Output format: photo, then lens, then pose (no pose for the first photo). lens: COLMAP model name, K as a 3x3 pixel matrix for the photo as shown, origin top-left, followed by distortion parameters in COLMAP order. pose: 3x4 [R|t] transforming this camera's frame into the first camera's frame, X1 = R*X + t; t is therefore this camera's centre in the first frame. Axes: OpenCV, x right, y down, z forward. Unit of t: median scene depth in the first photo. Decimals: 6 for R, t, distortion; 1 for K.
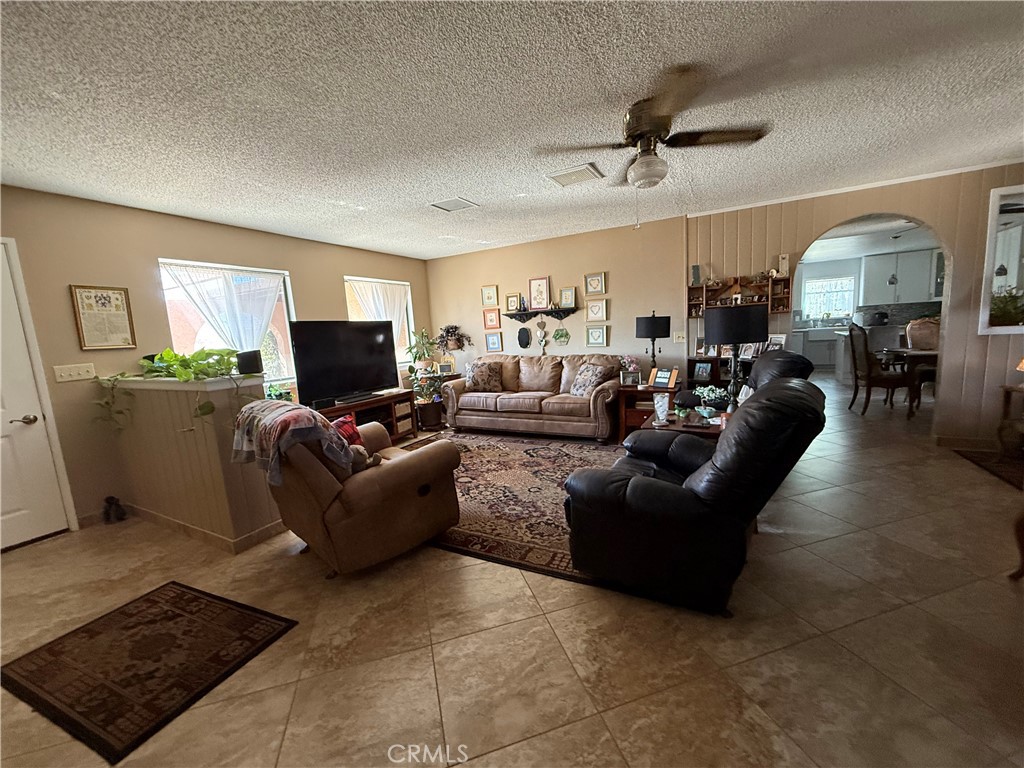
lens RADIAL K [[407.1, 0, 512.0], [0, 407.1, 384.0], [0, 0, 1]] dist [-0.001400, 0.000050]
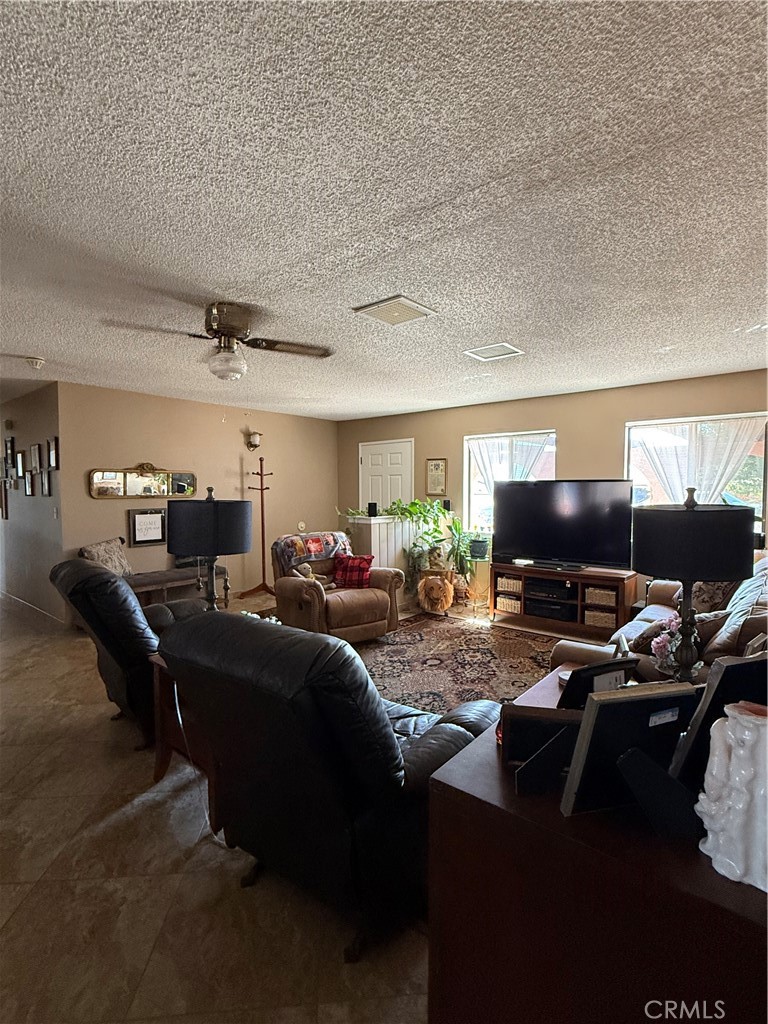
lens RADIAL K [[504.2, 0, 384.0], [0, 504.2, 512.0], [0, 0, 1]] dist [0.000691, 0.000402]
pose [[-0.205297, 0.101626, -0.973409, 0.926579], [-0.117448, 0.984849, 0.127590, -0.217646], [0.971627, 0.140519, -0.190251, 1.009446]]
